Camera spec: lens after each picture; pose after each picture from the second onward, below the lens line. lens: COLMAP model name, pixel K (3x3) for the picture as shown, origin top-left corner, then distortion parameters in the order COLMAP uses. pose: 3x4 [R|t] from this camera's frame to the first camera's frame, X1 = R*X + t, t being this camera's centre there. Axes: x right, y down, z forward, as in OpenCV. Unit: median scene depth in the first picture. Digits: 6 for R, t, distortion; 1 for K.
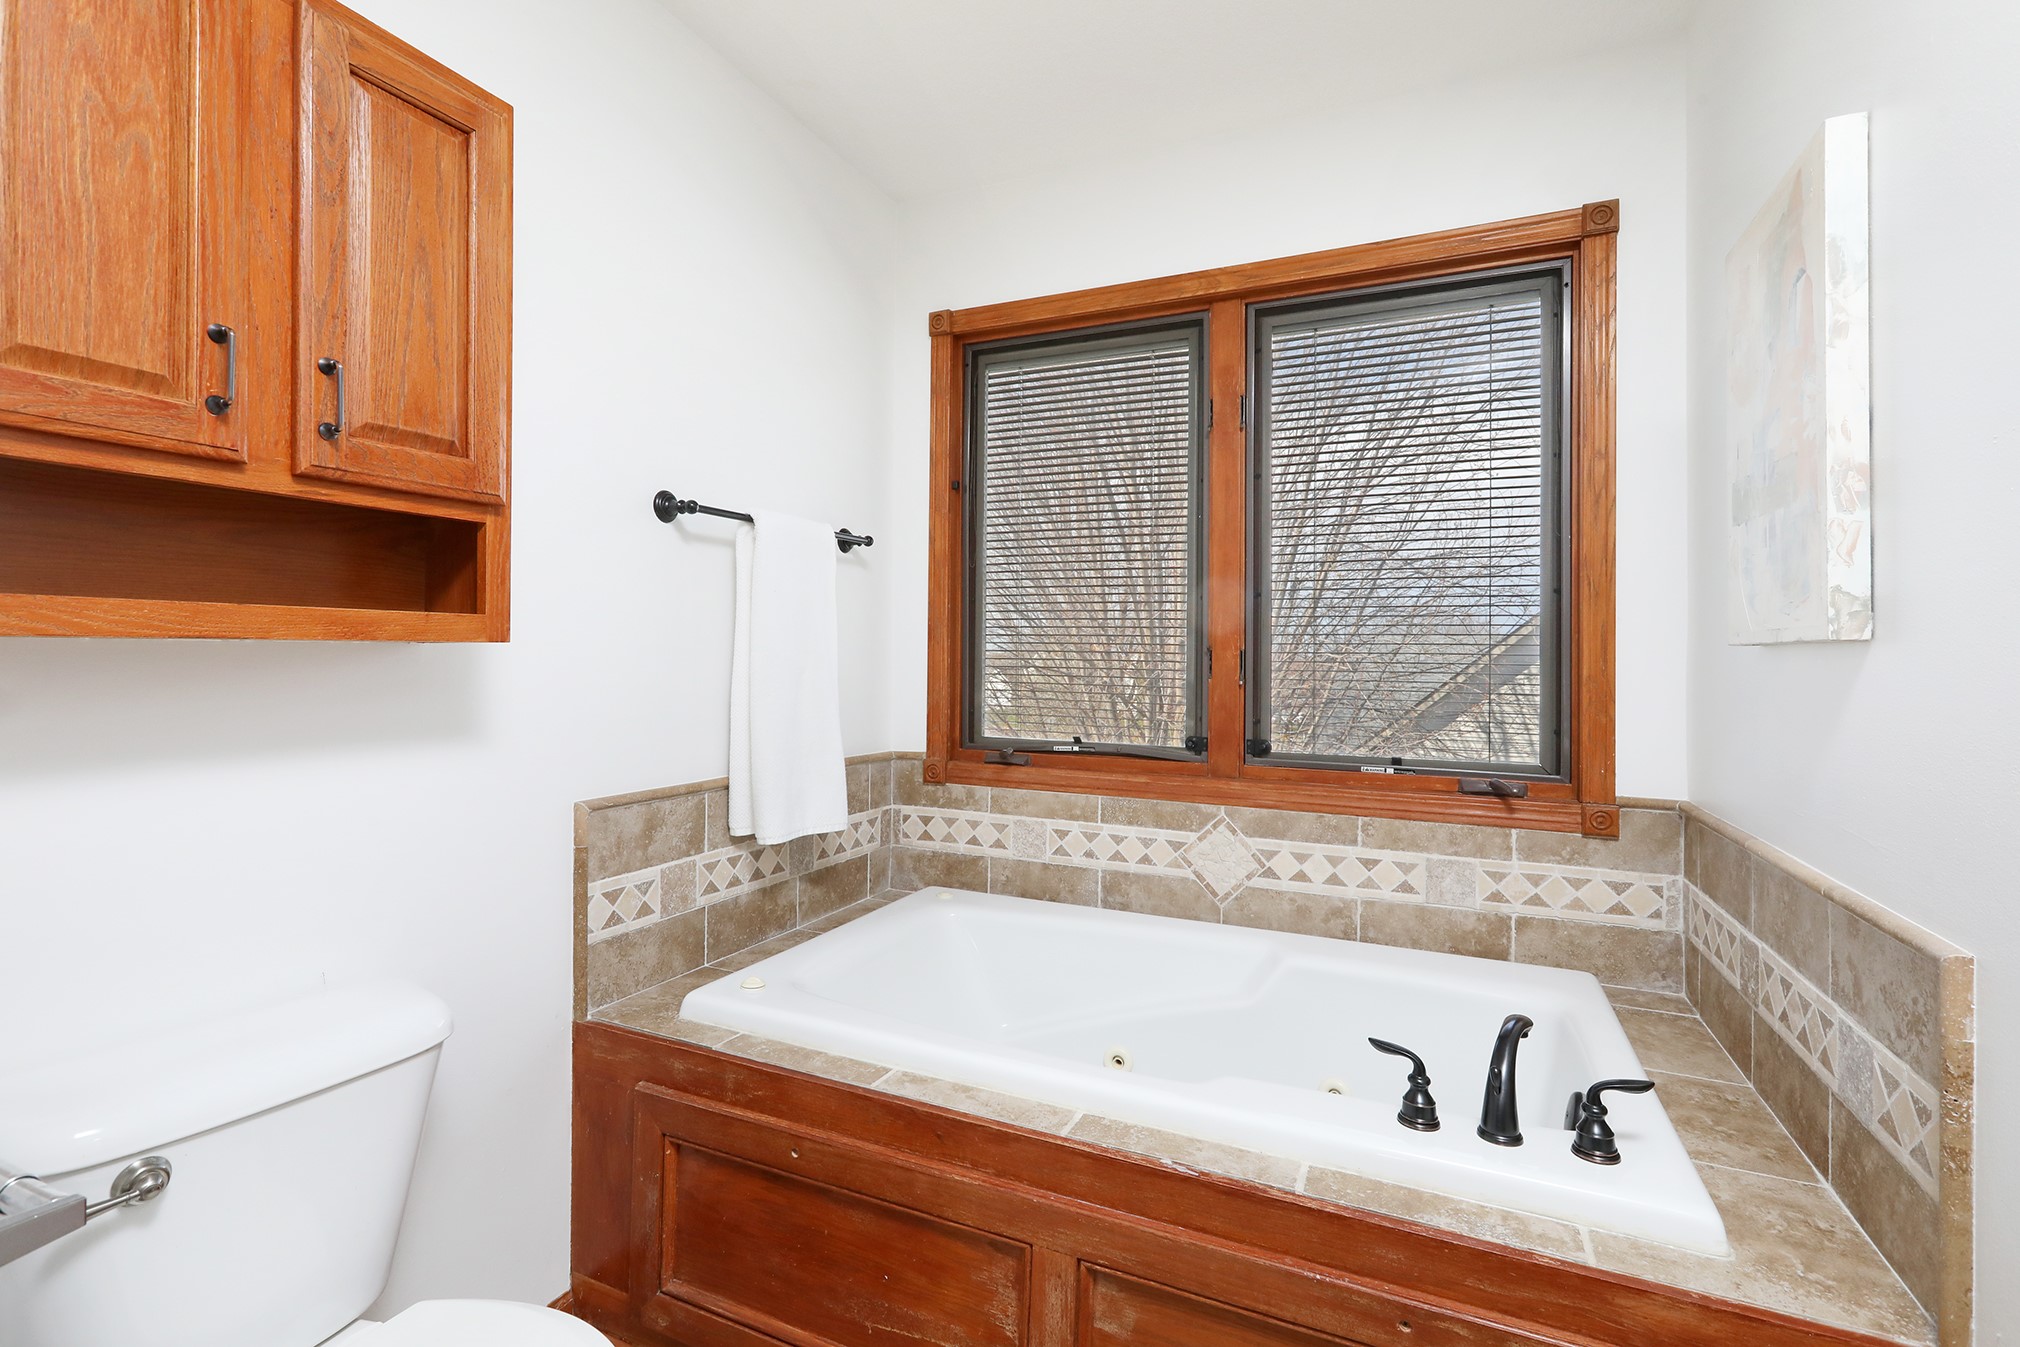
lens RADIAL K [[923.3, 0, 1006.2], [0, 923.3, 648.4], [0, 0, 1]] dist [-0.001322, 0.000133]
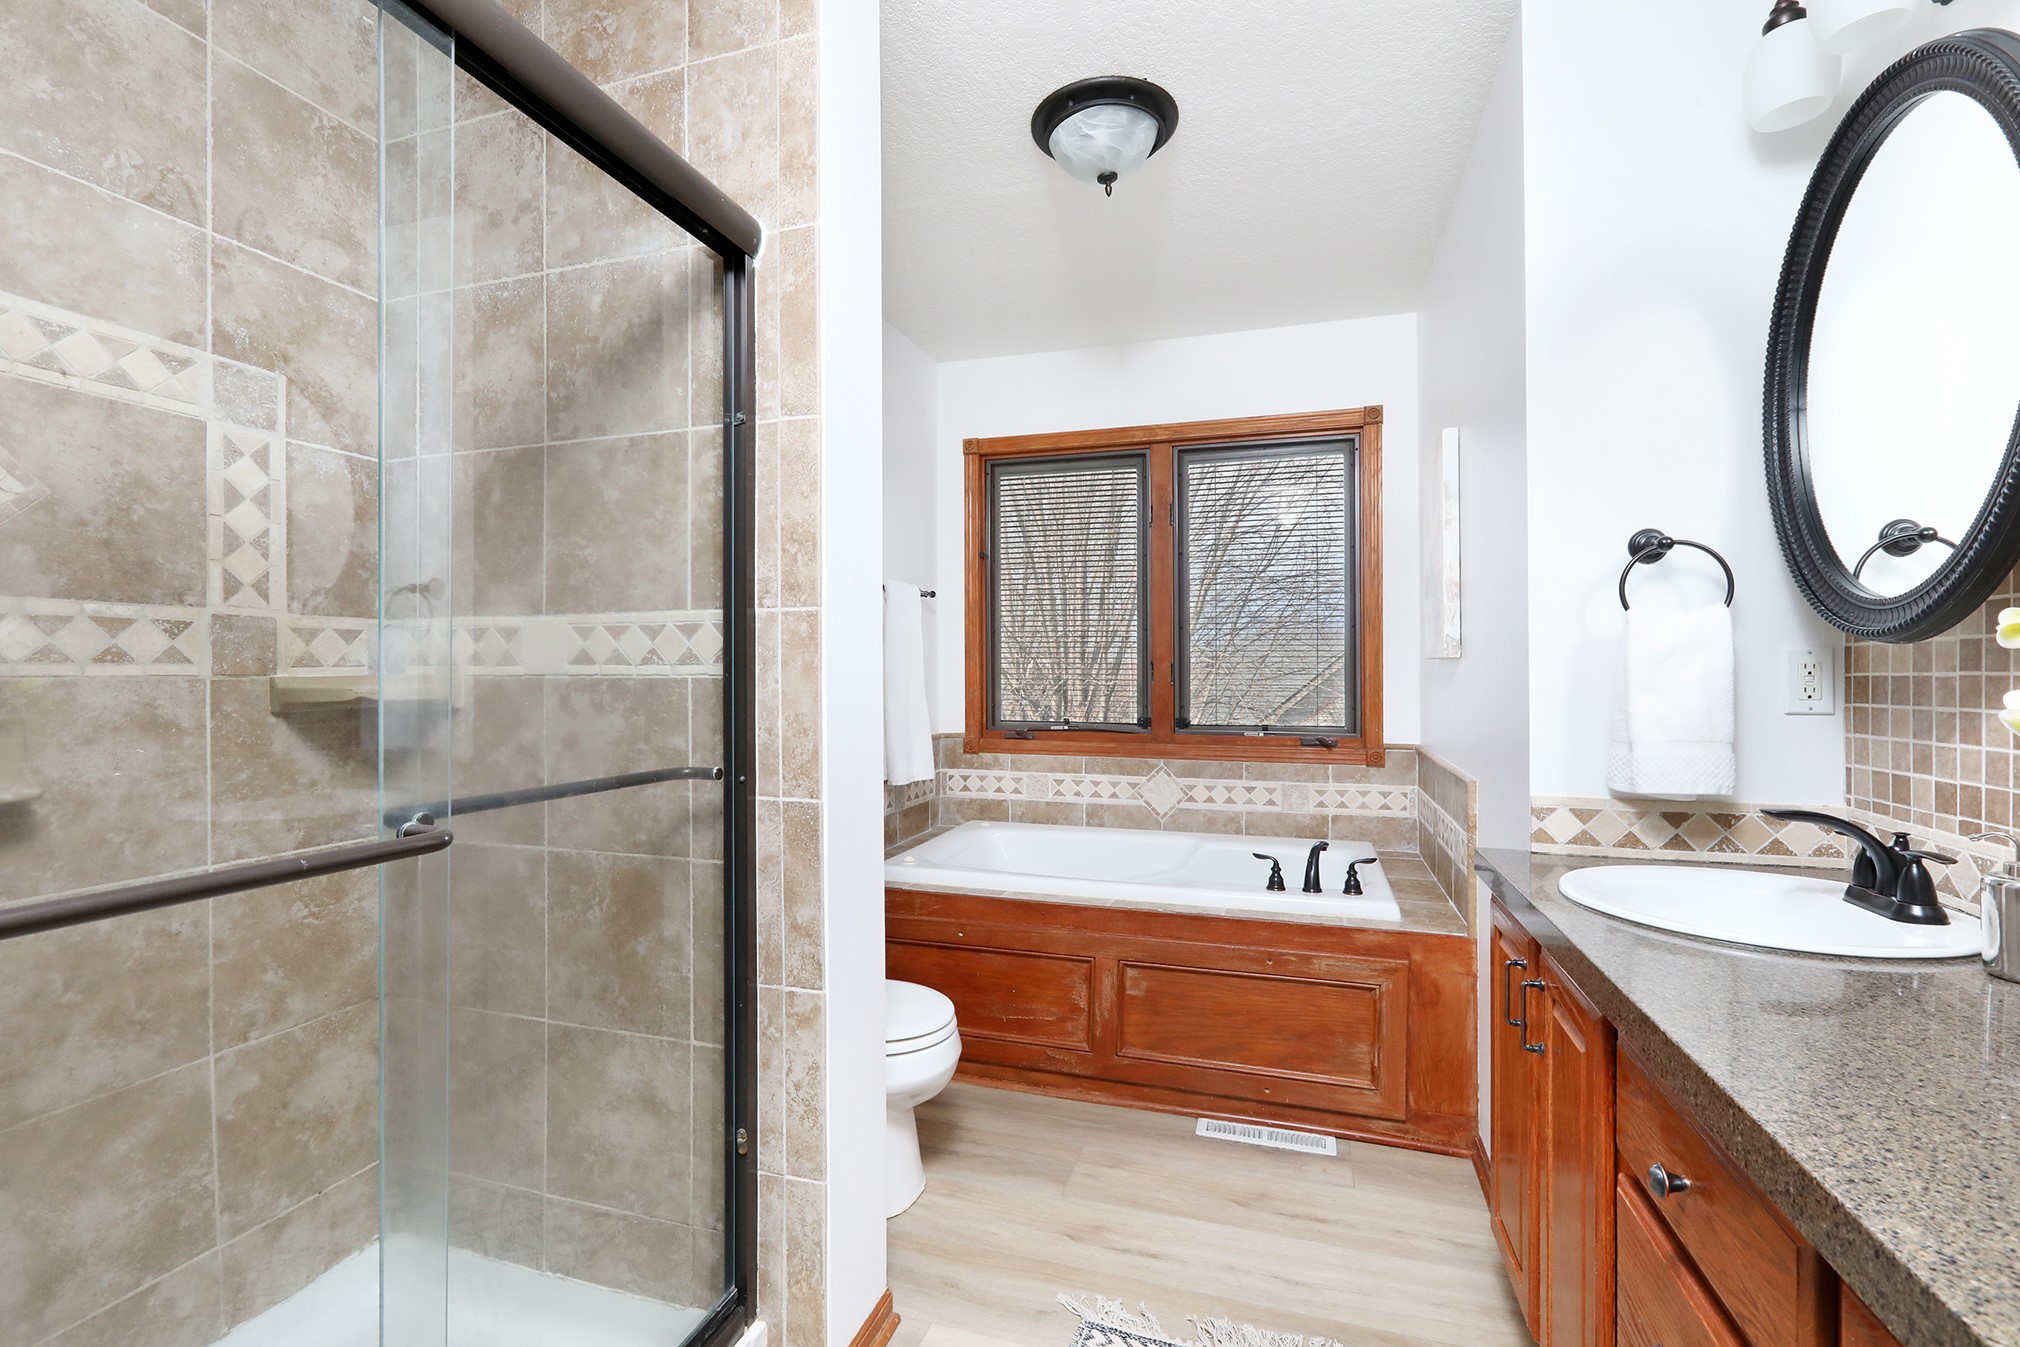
lens RADIAL K [[932.8, 0, 1003.9], [0, 932.8, 663.0], [0, 0, 1]] dist [-0.002224, -0.000190]
pose [[0.991933, -0.010894, 0.126293, -0.241334], [0.010240, 0.999931, 0.005825, -0.010007], [-0.126348, -0.004485, 0.991976, -0.575969]]
